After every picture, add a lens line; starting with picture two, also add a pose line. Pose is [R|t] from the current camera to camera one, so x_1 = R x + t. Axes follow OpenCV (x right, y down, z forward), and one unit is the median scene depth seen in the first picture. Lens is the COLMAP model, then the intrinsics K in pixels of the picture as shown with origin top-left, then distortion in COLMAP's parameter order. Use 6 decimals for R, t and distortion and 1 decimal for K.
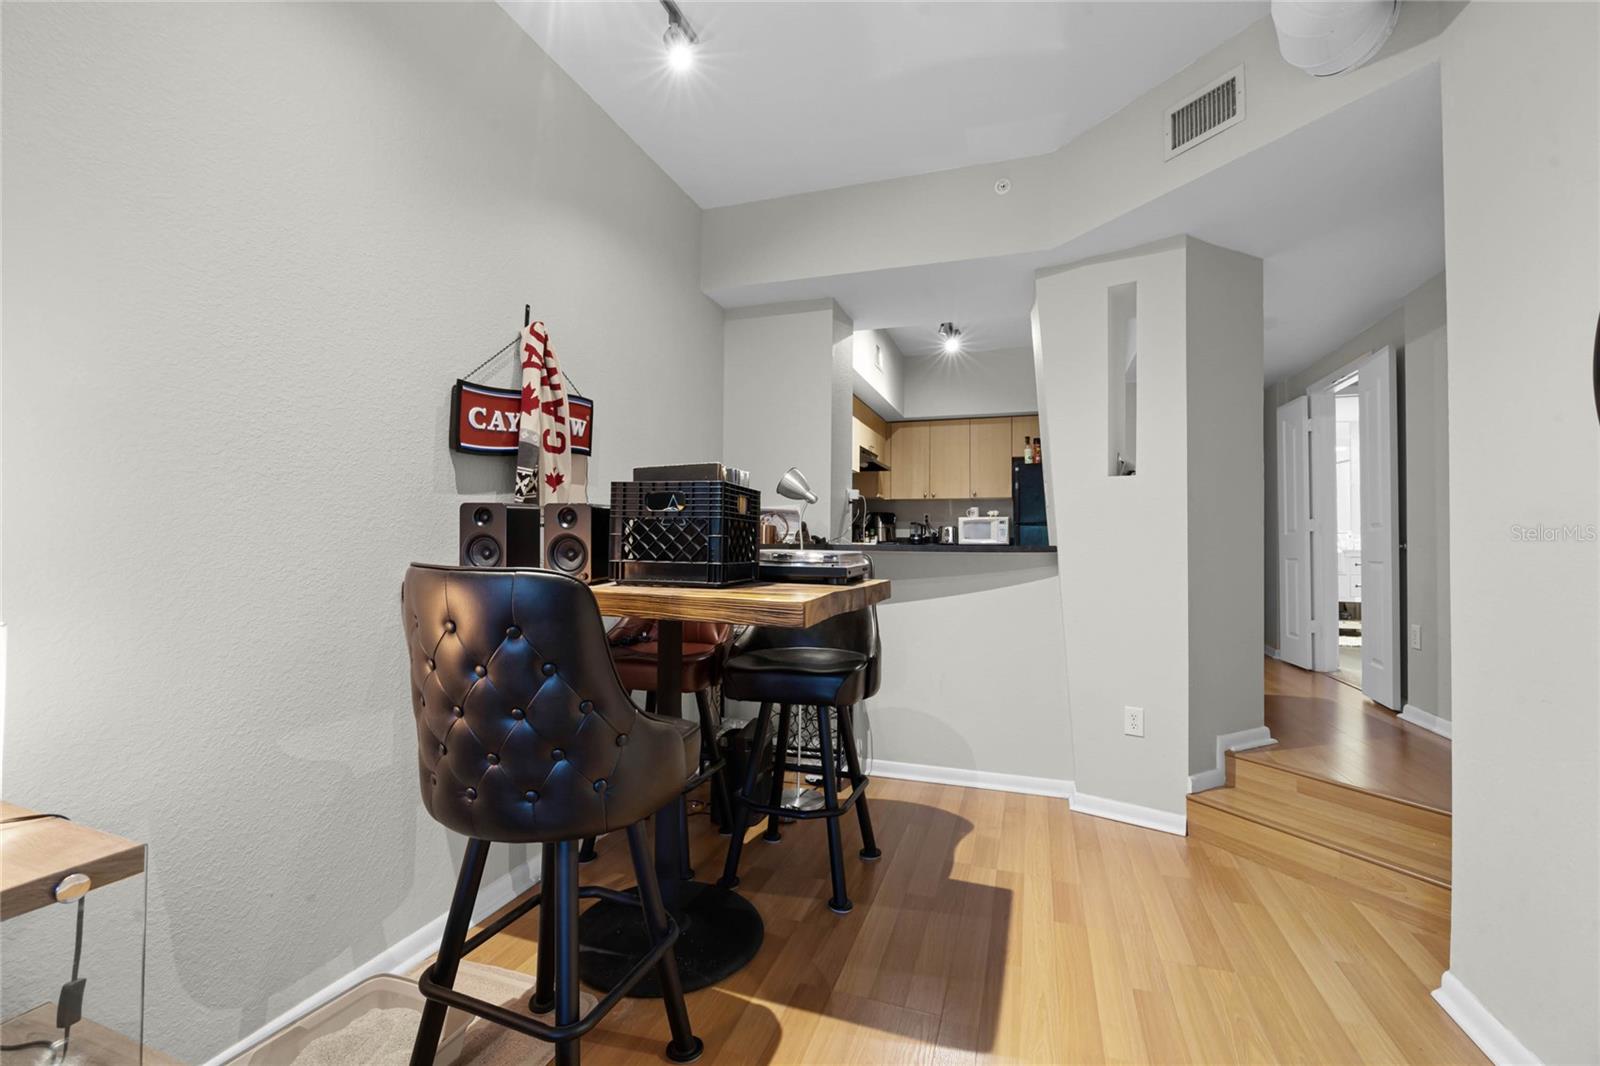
lens RADIAL K [[690.7, 0, 795.6], [0, 690.7, 526.7], [0, 0, 1]] dist [-0.010641, -0.000033]
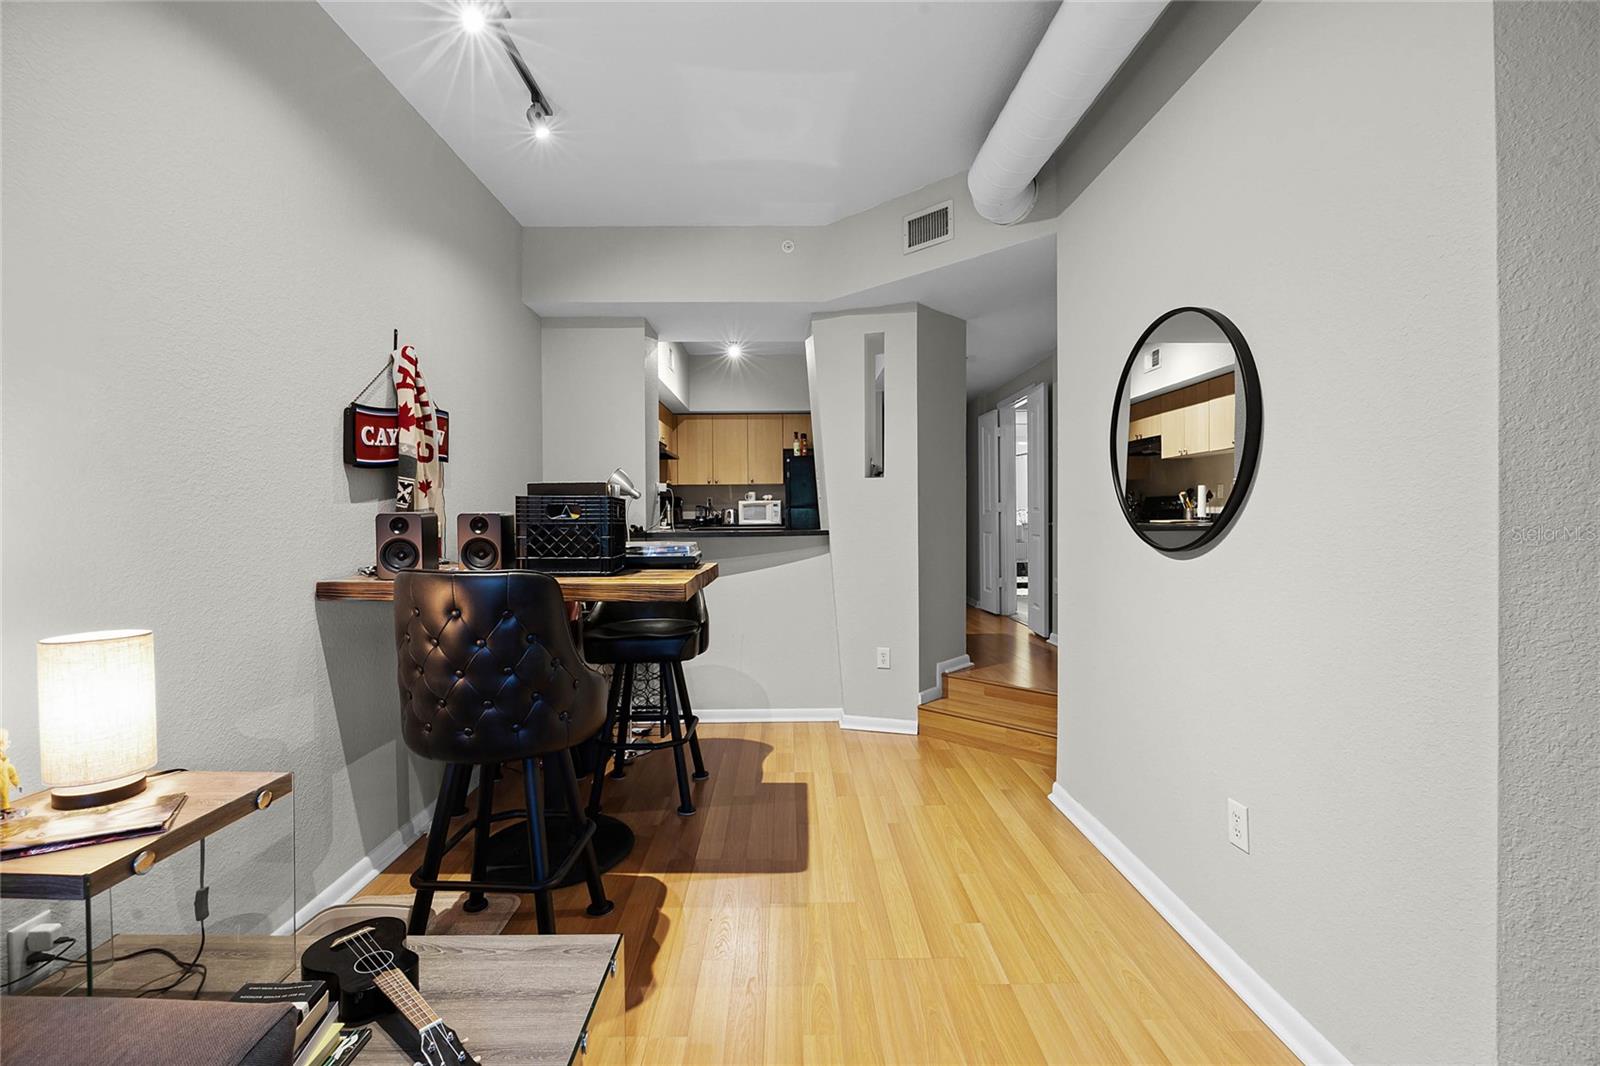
lens RADIAL K [[690.7, 0, 795.6], [0, 690.7, 526.7], [0, 0, 1]] dist [-0.010641, -0.000033]
pose [[0.941150, -0.020907, 0.337342, -0.157897], [0.008115, 0.999195, 0.039287, -0.040307], [-0.337892, -0.034238, 0.940562, -0.270007]]
